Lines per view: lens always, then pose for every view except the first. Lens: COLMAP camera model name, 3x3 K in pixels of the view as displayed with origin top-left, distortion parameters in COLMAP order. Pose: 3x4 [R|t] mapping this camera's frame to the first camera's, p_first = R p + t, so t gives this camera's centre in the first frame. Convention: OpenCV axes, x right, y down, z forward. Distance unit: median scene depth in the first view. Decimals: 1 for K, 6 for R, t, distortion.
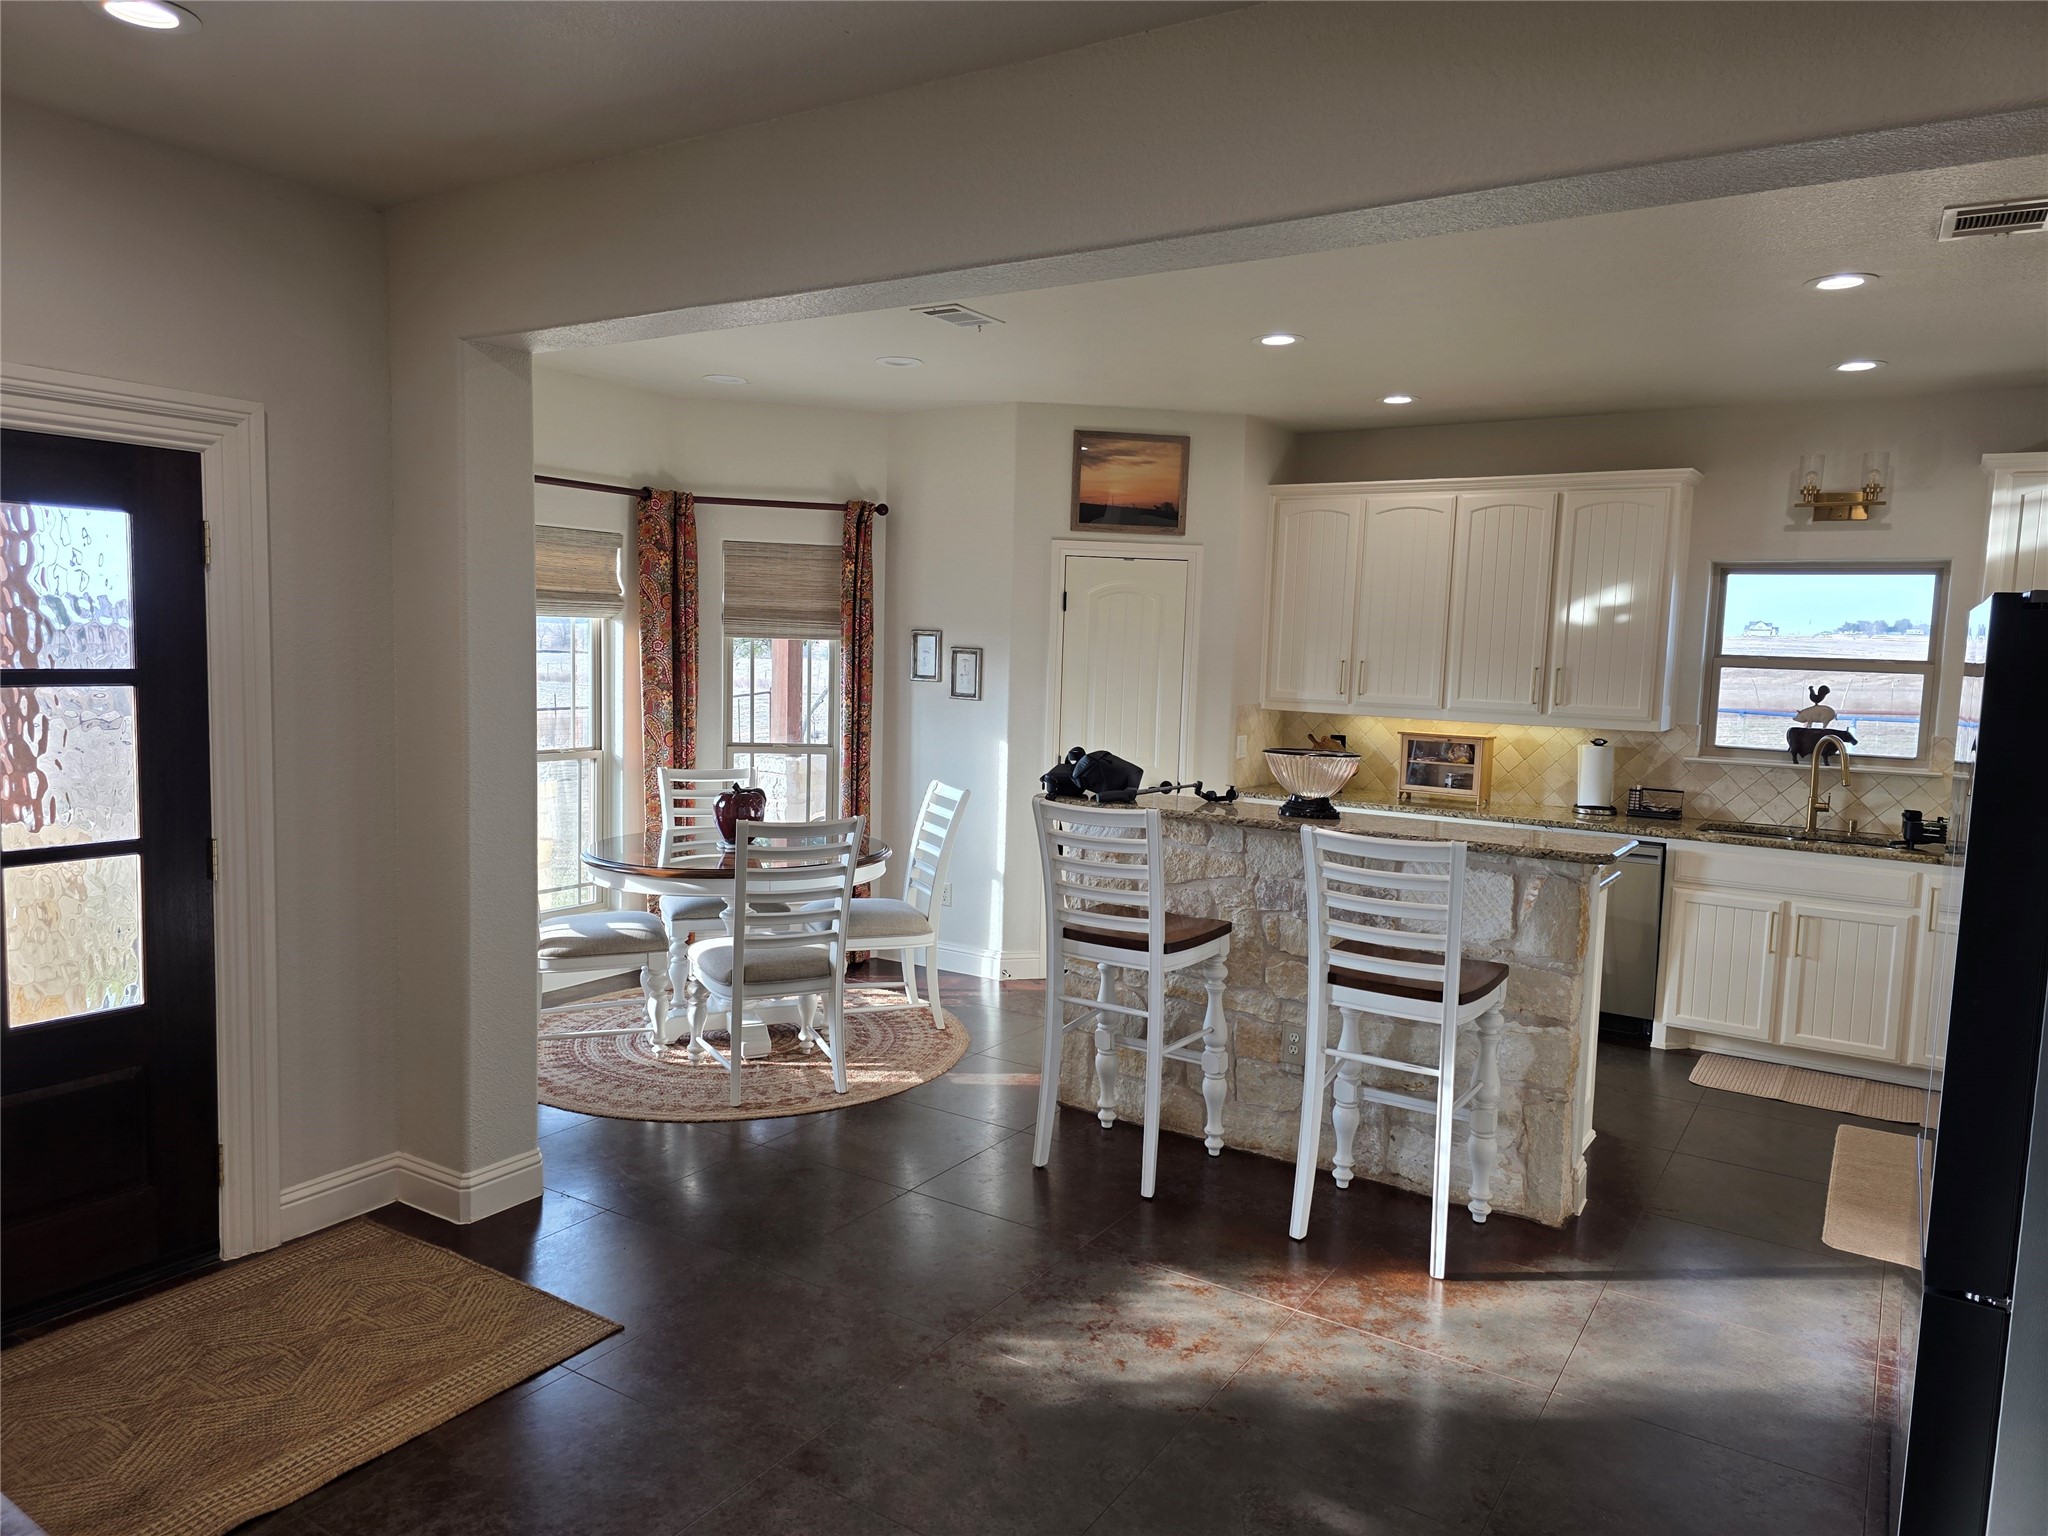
lens RADIAL K [[1376.9, 0, 1022.5], [0, 1376.9, 758.9], [0, 0, 1]] dist [0.059571, -0.031368]
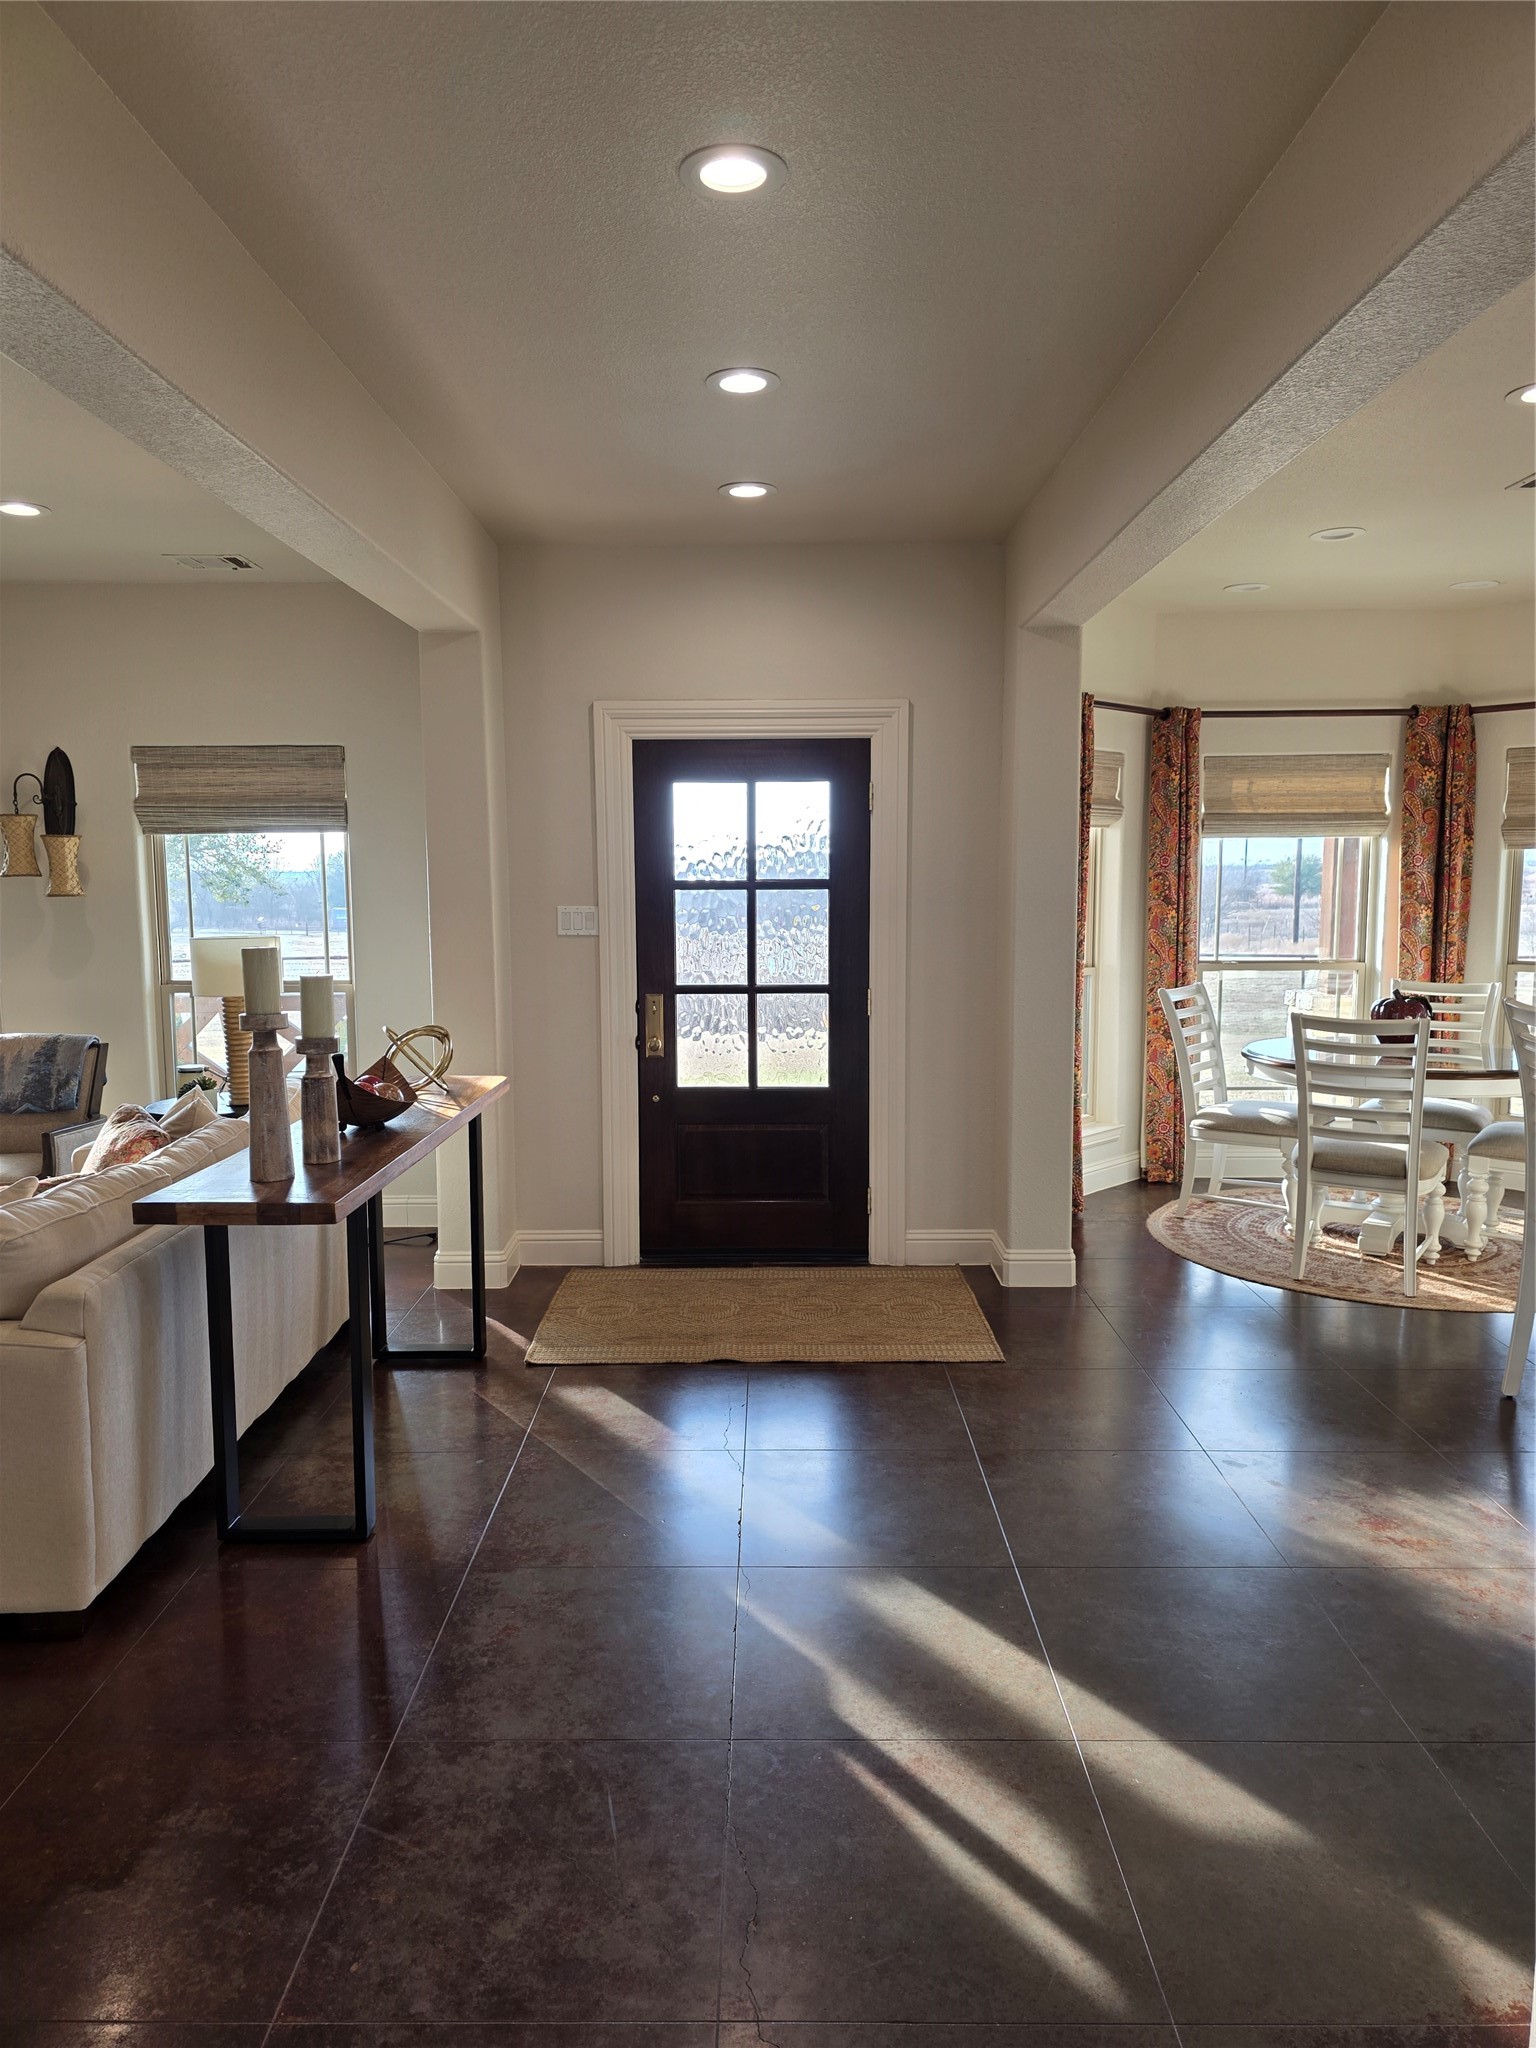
lens RADIAL K [[1376.9, 0, 750.3], [0, 1376.9, 1031.2], [0, 0, 1]] dist [0.059571, -0.031368]
pose [[0.539675, 0.069565, -0.838994, 0.433826], [-0.053989, 0.997389, 0.047970, 0.026028], [0.840140, 0.019408, 0.542022, 0.044649]]
